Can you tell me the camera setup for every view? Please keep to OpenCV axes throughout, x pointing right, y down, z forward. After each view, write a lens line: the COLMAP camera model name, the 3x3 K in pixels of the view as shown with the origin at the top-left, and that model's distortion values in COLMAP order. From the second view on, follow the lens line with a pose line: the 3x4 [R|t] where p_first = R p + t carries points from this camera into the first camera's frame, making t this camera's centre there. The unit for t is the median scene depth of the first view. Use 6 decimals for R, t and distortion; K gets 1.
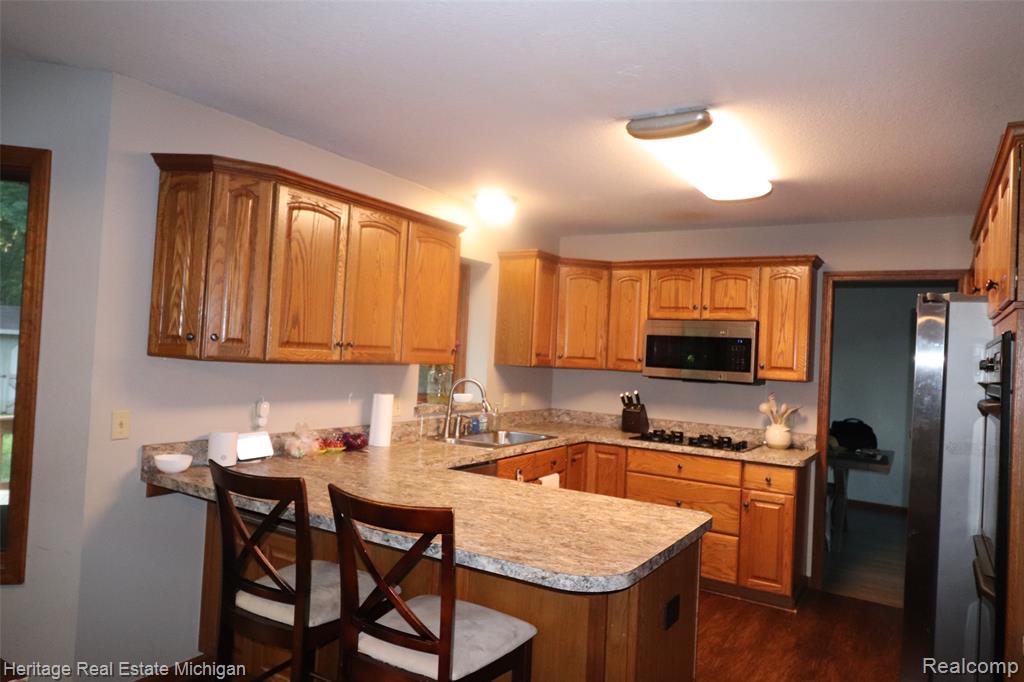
lens RADIAL K [[686.9, 0, 503.9], [0, 686.9, 339.4], [0, 0, 1]] dist [0.002827, -0.003297]
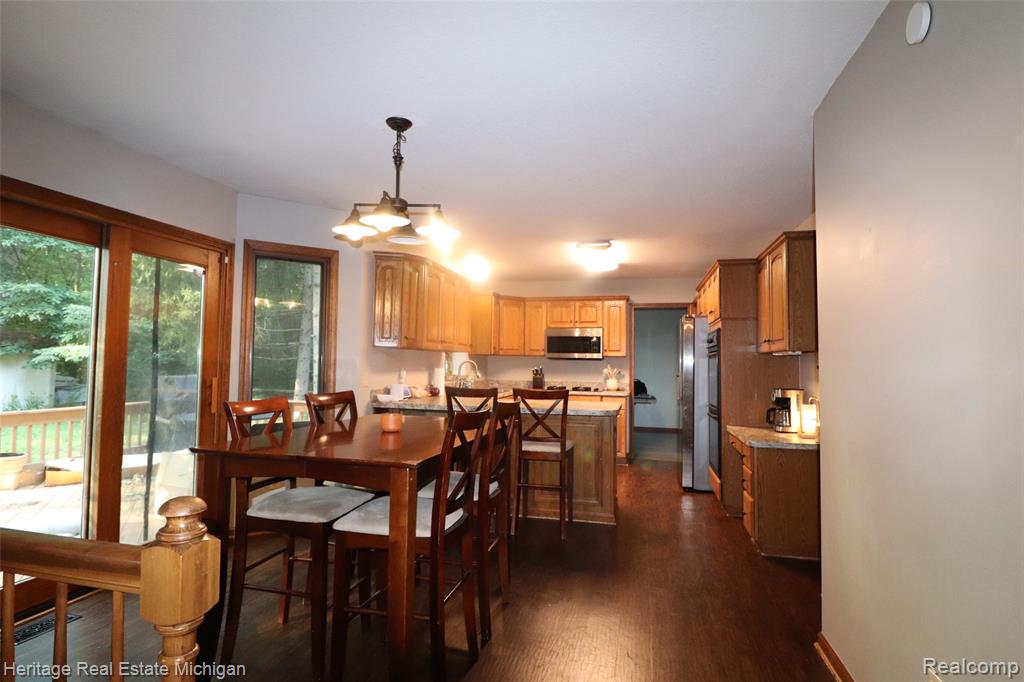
lens RADIAL K [[523.7, 0, 517.1], [0, 523.7, 341.8], [0, 0, 1]] dist [0.000982, 0.000043]
pose [[0.950591, -0.023838, 0.309528, -0.343262], [0.027229, 0.999607, -0.006640, 0.017456], [-0.309248, 0.014740, 0.950867, -0.380324]]
